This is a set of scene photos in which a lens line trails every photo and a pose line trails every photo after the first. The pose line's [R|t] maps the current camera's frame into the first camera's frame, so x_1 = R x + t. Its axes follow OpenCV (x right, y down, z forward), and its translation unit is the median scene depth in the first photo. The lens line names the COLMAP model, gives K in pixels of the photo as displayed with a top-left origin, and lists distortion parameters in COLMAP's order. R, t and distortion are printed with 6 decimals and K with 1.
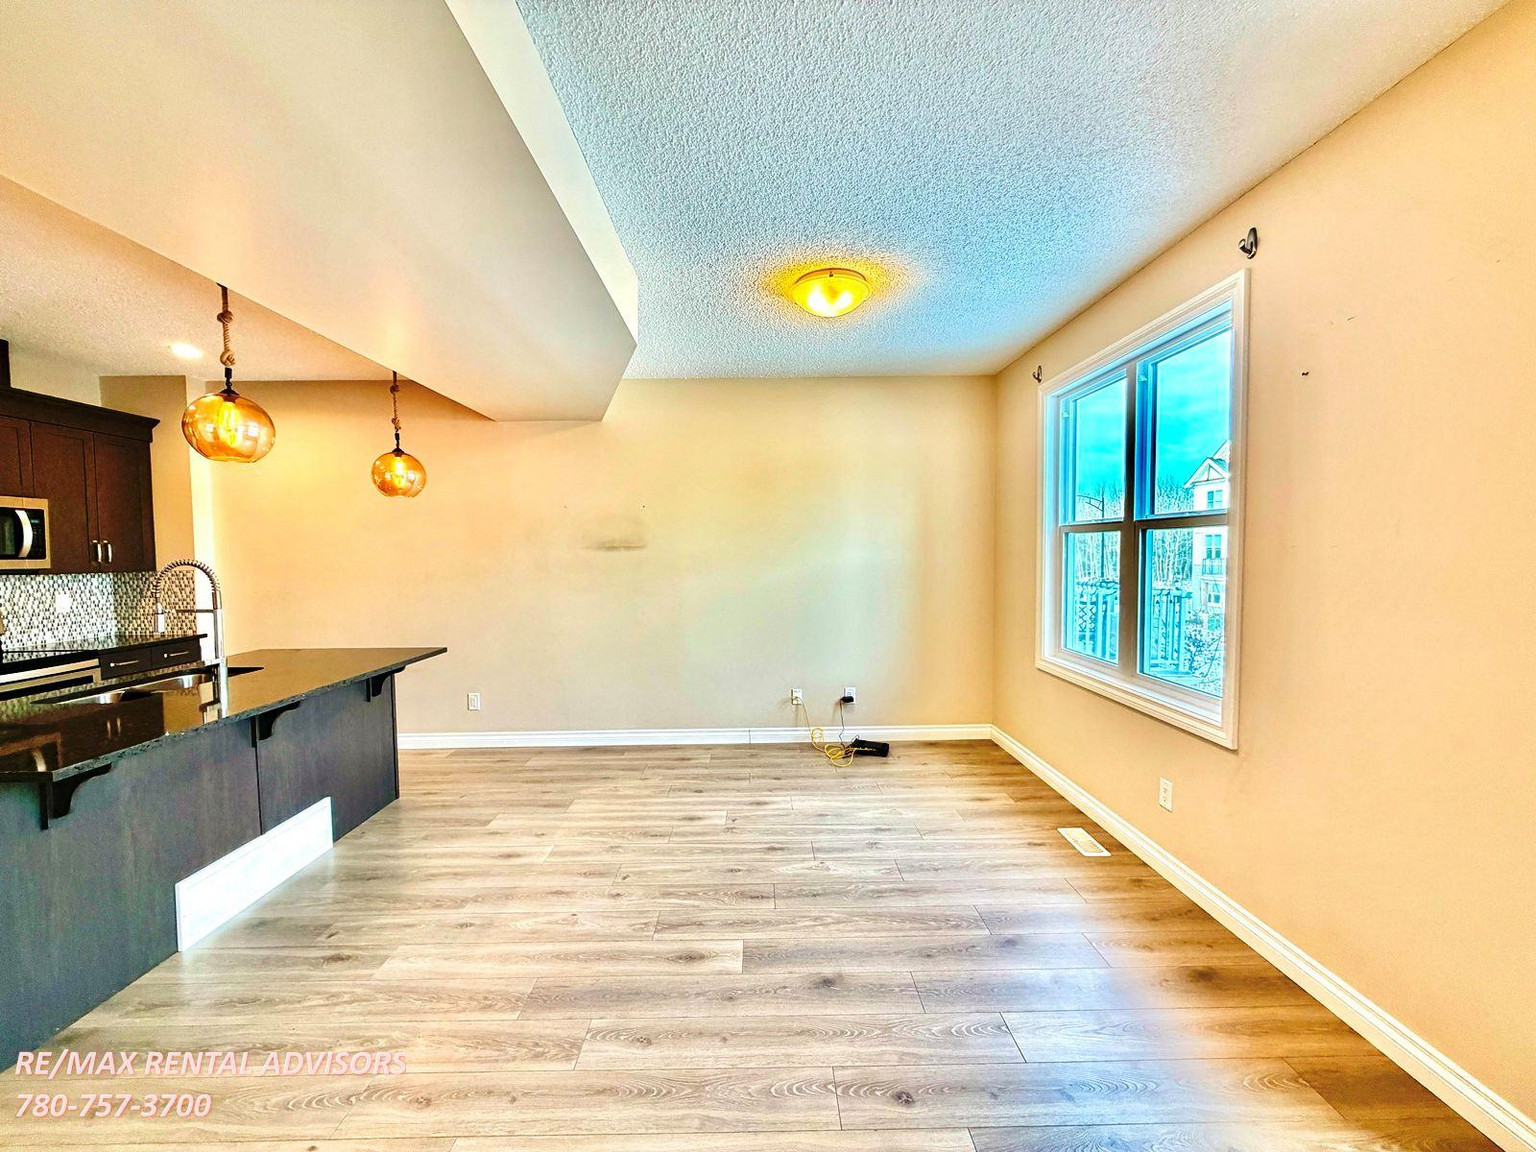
lens RADIAL K [[610.9, 0, 764.8], [0, 610.9, 577.2], [0, 0, 1]] dist [-0.001227, 0.000579]
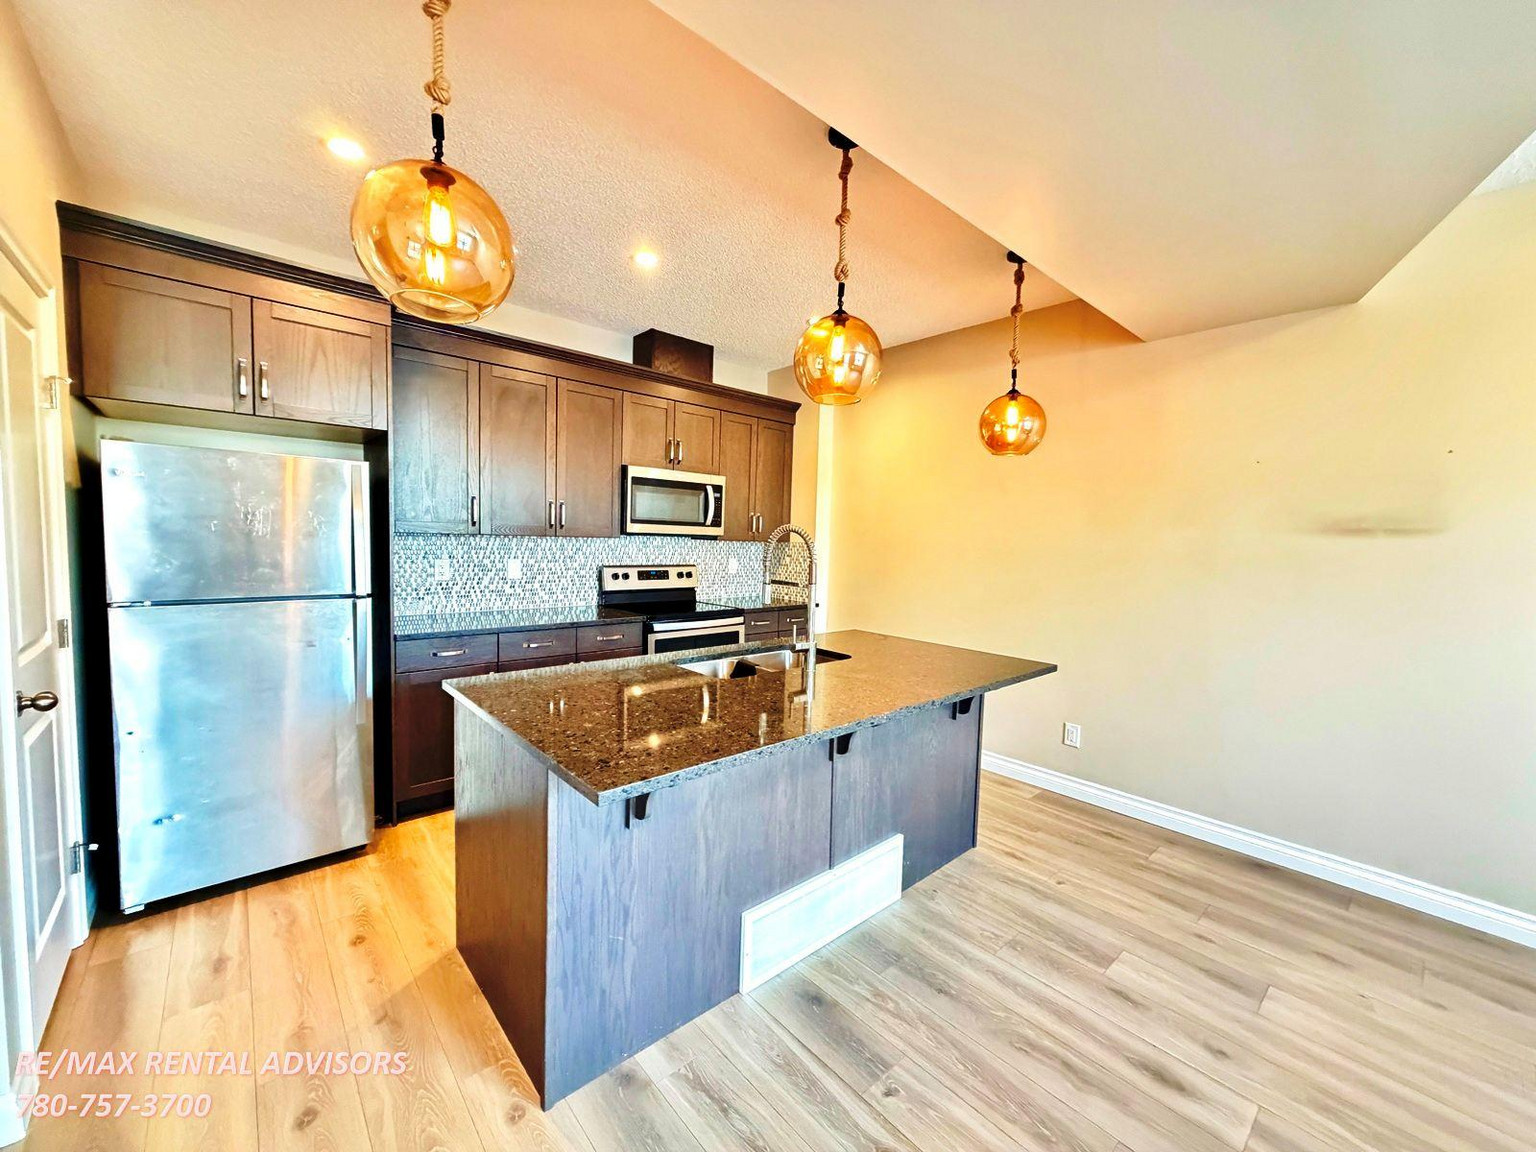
lens RADIAL K [[610.9, 0, 766.0], [0, 610.9, 578.0], [0, 0, 1]] dist [-0.001227, 0.000579]
pose [[0.651028, 0.080961, -0.754724, -0.229310], [-0.068765, 0.996498, 0.047579, 0.006185], [0.755932, 0.020923, 0.654315, 0.304219]]
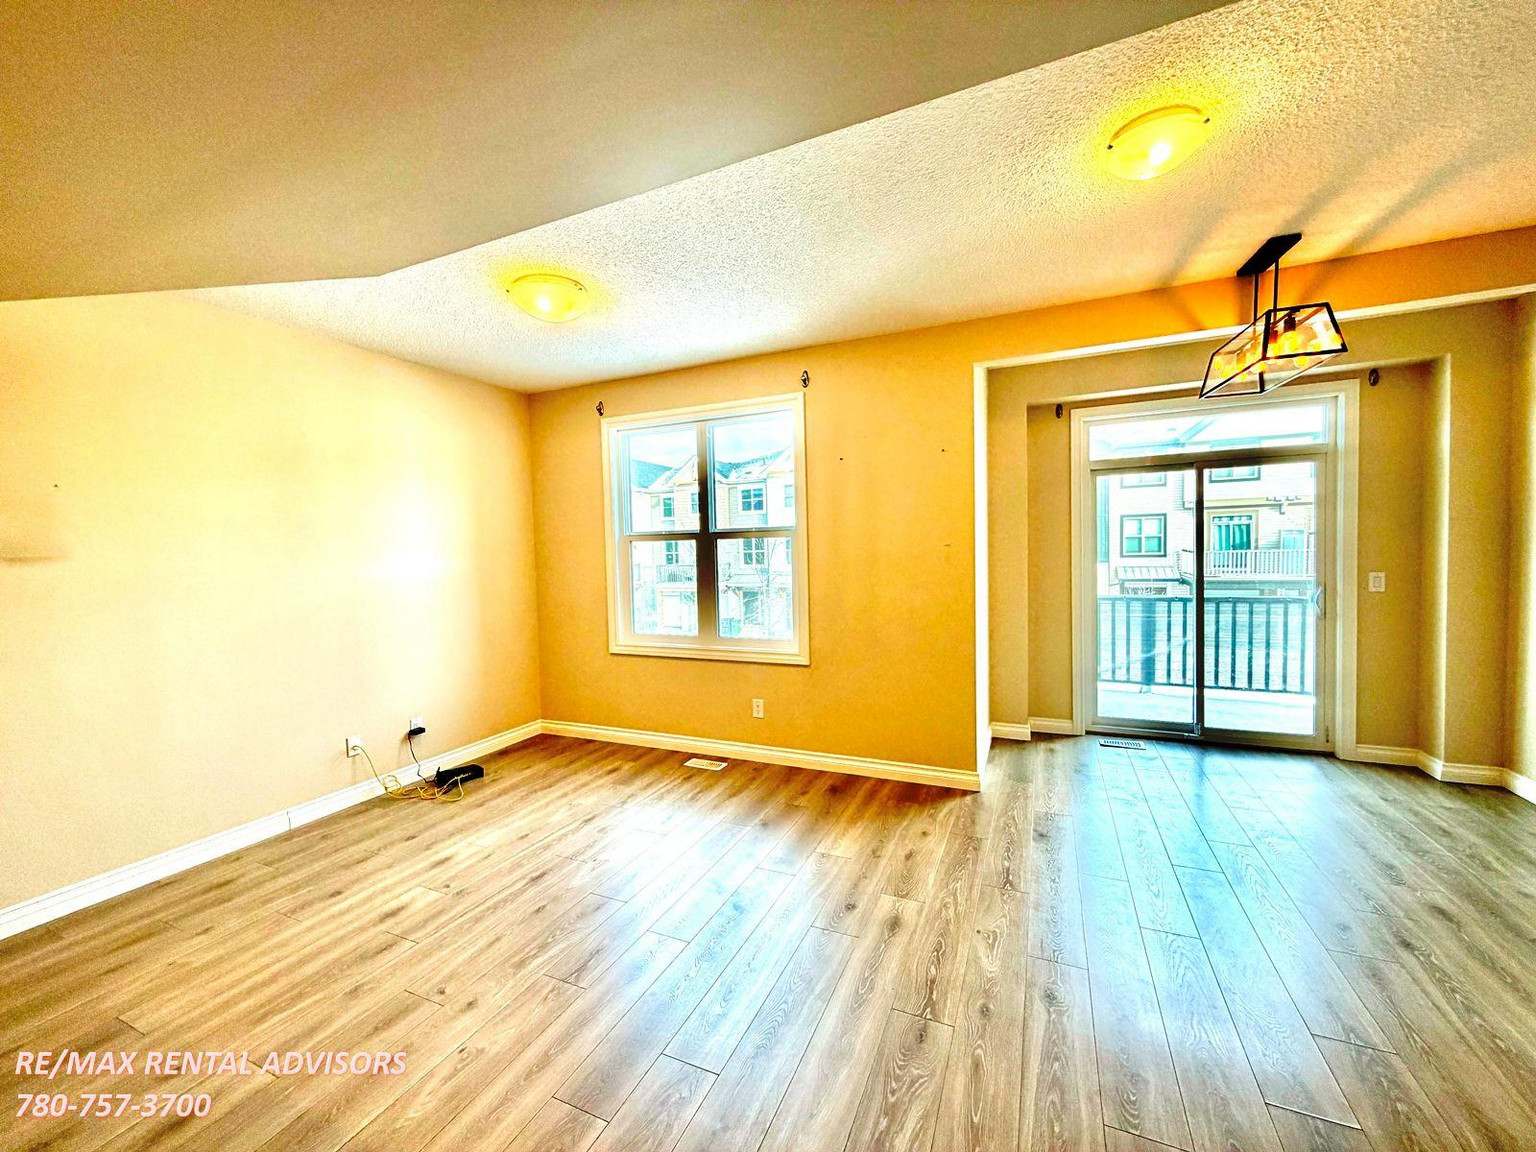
lens RADIAL K [[610.9, 0, 766.0], [0, 610.9, 575.8], [0, 0, 1]] dist [-0.001227, 0.000579]
pose [[0.425010, -0.039071, 0.904345, -0.559952], [0.060013, 0.998086, 0.014917, -0.003727], [-0.903197, 0.047932, 0.426542, 0.231298]]
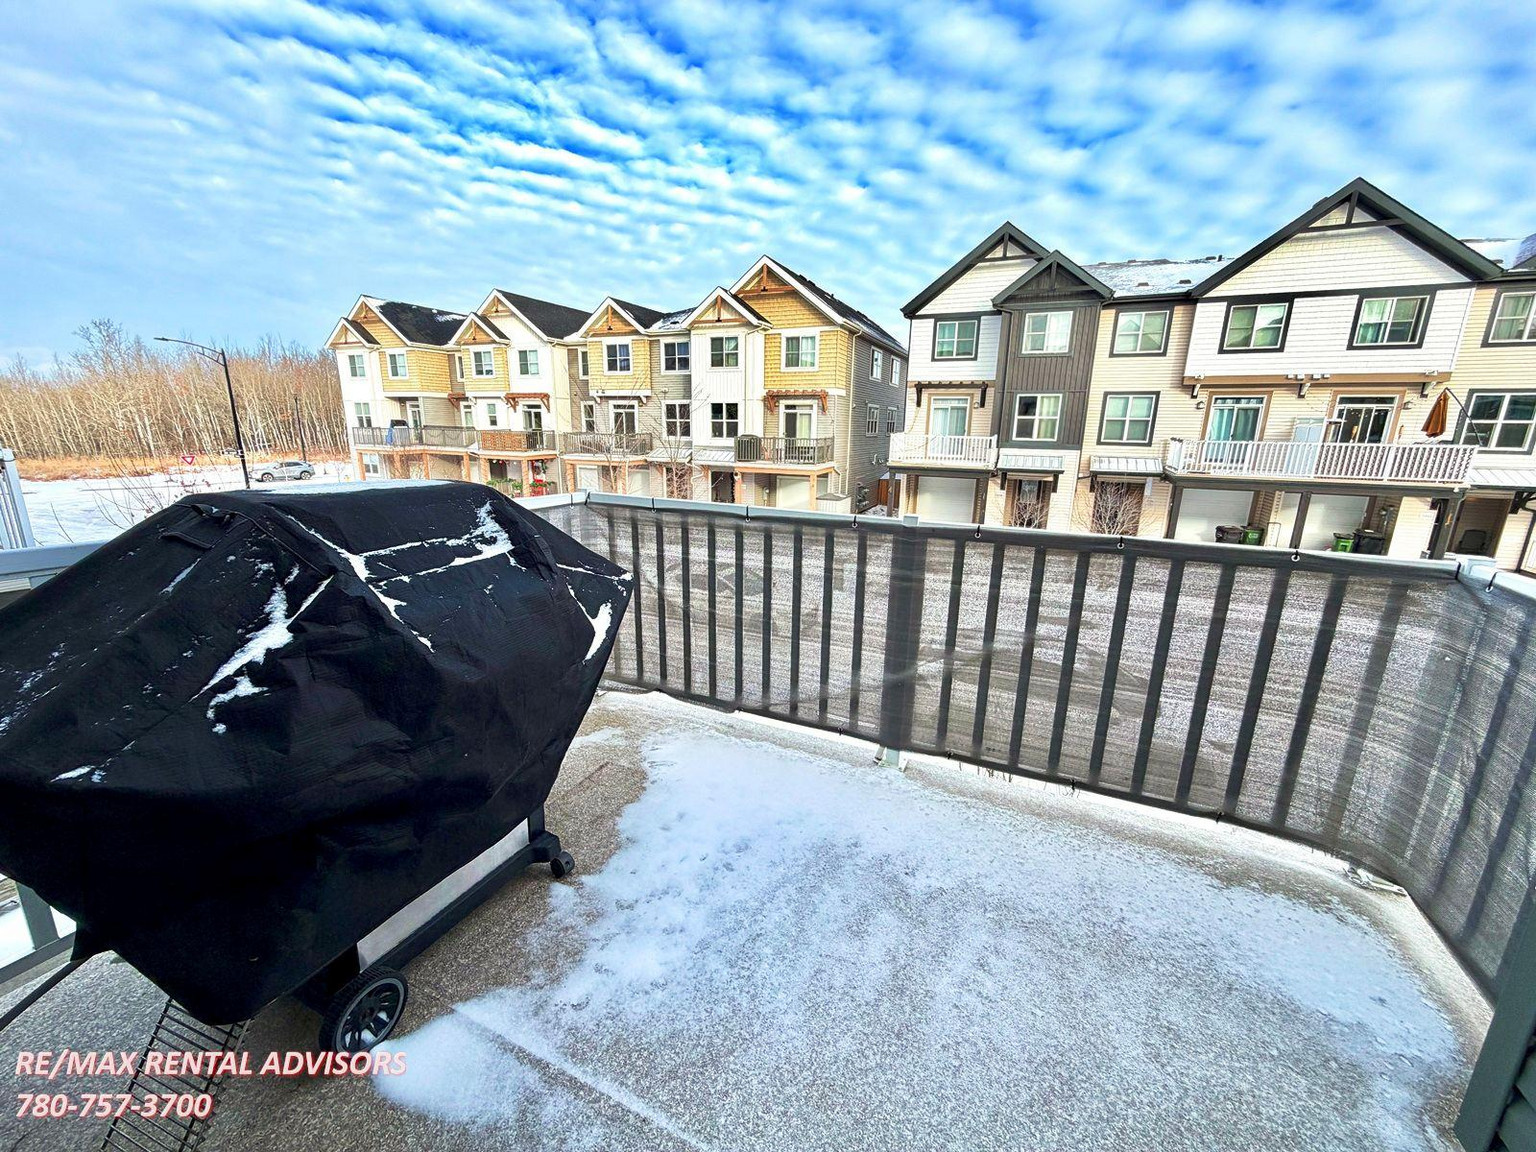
lens RADIAL K [[610.9, 0, 770.7], [0, 610.9, 569.0], [0, 0, 1]] dist [-0.001227, 0.000579]
pose [[0.420692, -0.190812, 0.886910, 1.028686], [0.018564, 0.979237, 0.201869, 0.071018], [-0.907014, -0.068460, 0.415499, -0.190693]]
